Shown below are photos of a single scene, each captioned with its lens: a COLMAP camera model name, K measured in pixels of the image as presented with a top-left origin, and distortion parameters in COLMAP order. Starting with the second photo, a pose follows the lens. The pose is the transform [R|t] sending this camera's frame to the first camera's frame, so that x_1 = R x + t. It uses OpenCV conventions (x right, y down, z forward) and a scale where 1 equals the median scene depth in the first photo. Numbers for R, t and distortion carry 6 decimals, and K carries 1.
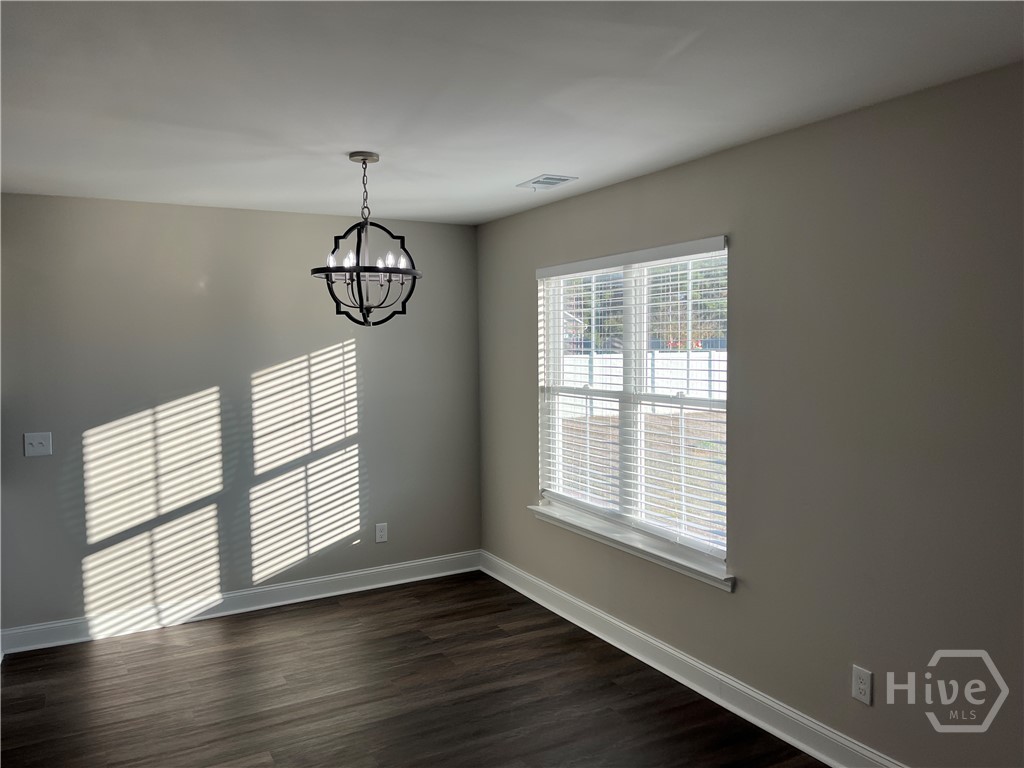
lens RADIAL K [[779.4, 0, 512.0], [0, 779.4, 384.0], [0, 0, 1]] dist [0.086415, -0.105604]
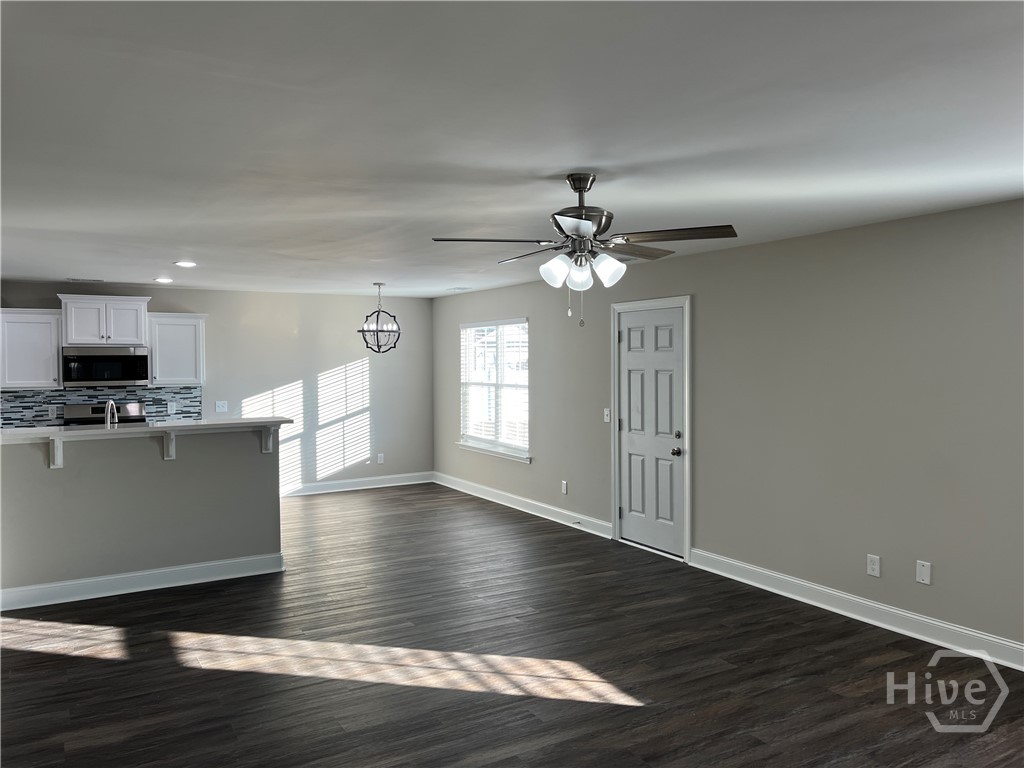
lens RADIAL K [[867.3, 0, 563.7], [0, 867.3, 396.6], [0, 0, 1]] dist [0.004146, -0.000269]
pose [[0.997962, 0.007283, 0.063389, 0.160405], [-0.006845, 0.999951, -0.007131, 0.056504], [-0.063438, 0.006682, 0.997963, -1.283598]]
